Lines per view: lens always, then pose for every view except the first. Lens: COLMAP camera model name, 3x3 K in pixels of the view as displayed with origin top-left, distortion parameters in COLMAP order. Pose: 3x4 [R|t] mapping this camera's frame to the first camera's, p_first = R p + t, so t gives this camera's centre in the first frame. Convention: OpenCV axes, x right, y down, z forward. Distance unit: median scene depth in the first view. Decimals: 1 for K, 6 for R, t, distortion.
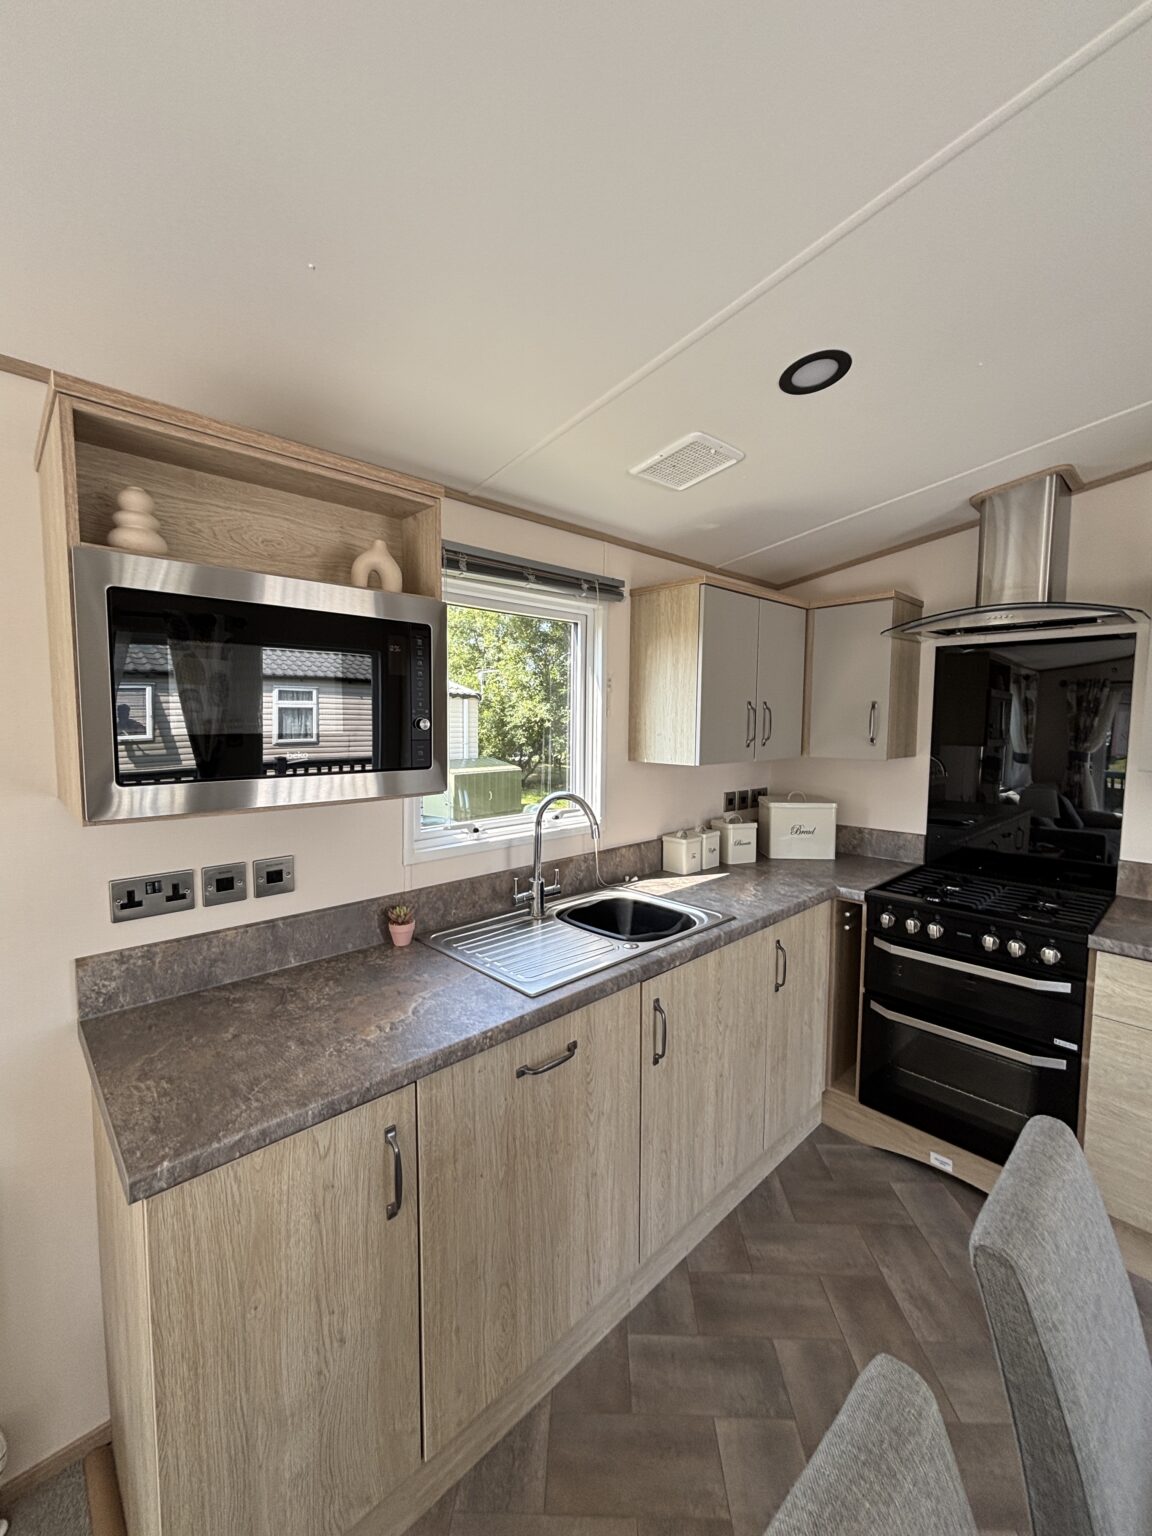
lens RADIAL K [[628.3, 0, 581.2], [0, 628.3, 764.4], [0, 0, 1]] dist [-0.006144, 0.000017]
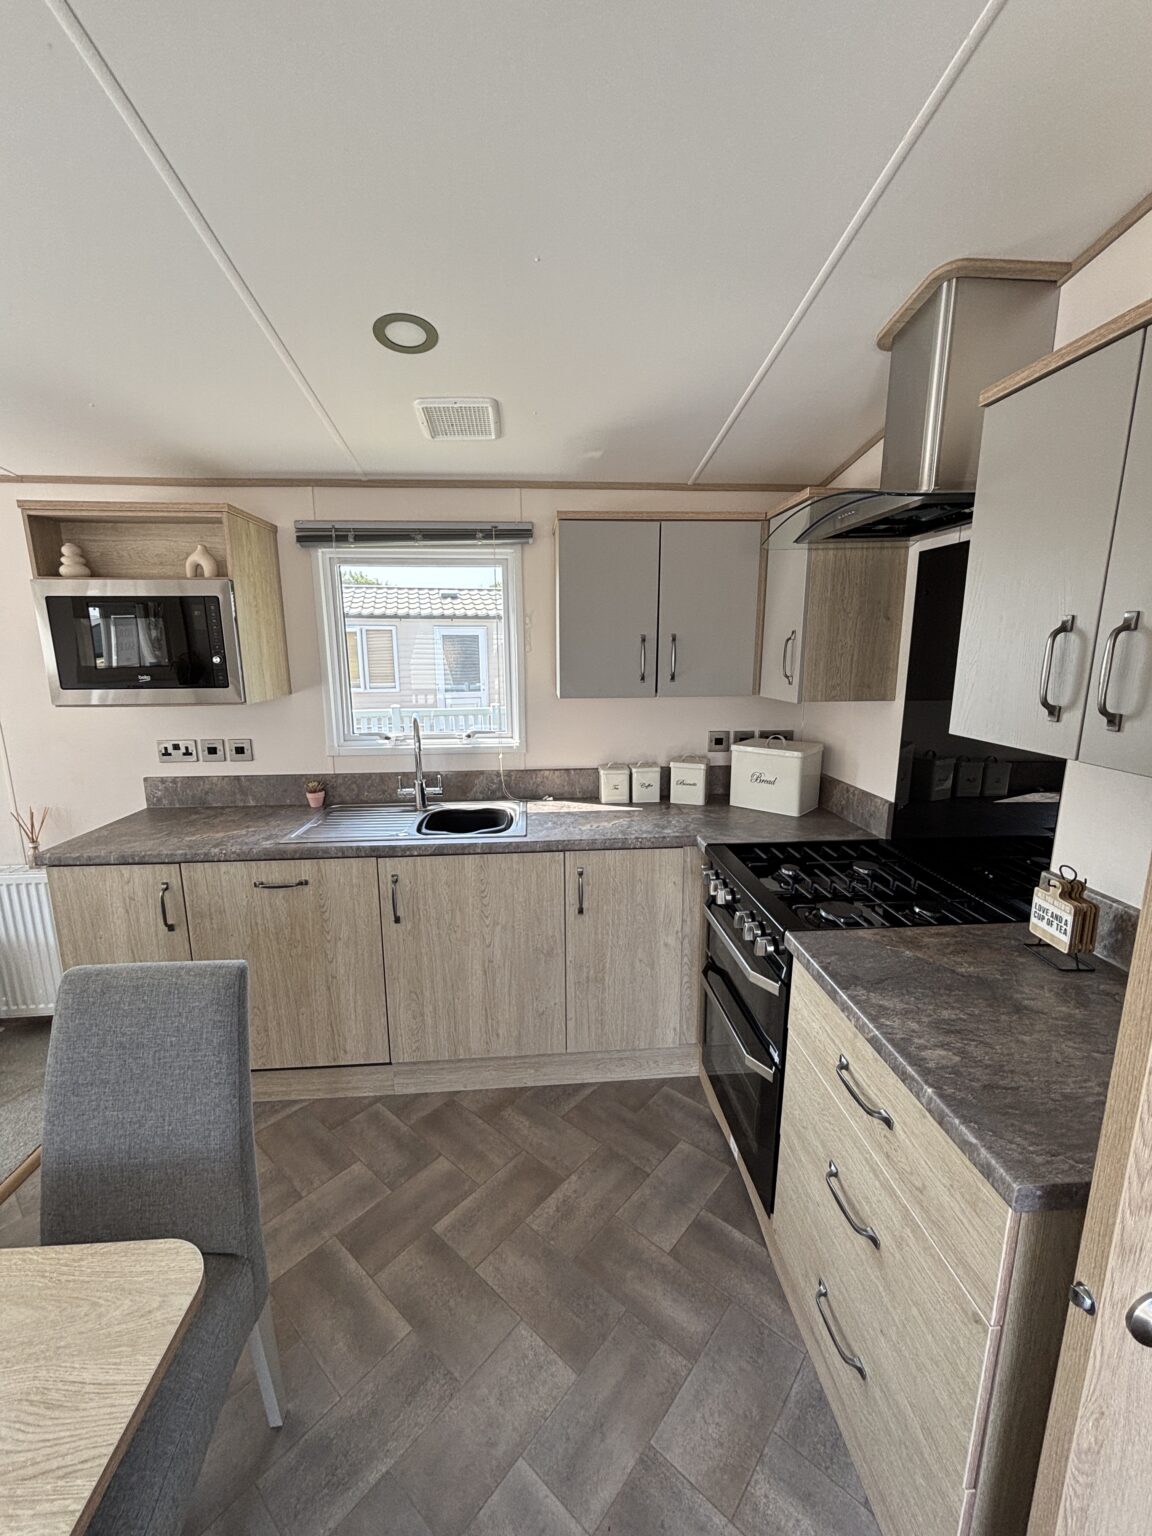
lens RADIAL K [[628.3, 0, 583.5], [0, 628.3, 771.2], [0, 0, 1]] dist [-0.006144, 0.000017]
pose [[0.771943, 0.114558, -0.625284, 1.105679], [-0.037817, 0.990162, 0.134720, -0.024633], [0.634566, -0.080350, 0.768681, 0.246445]]
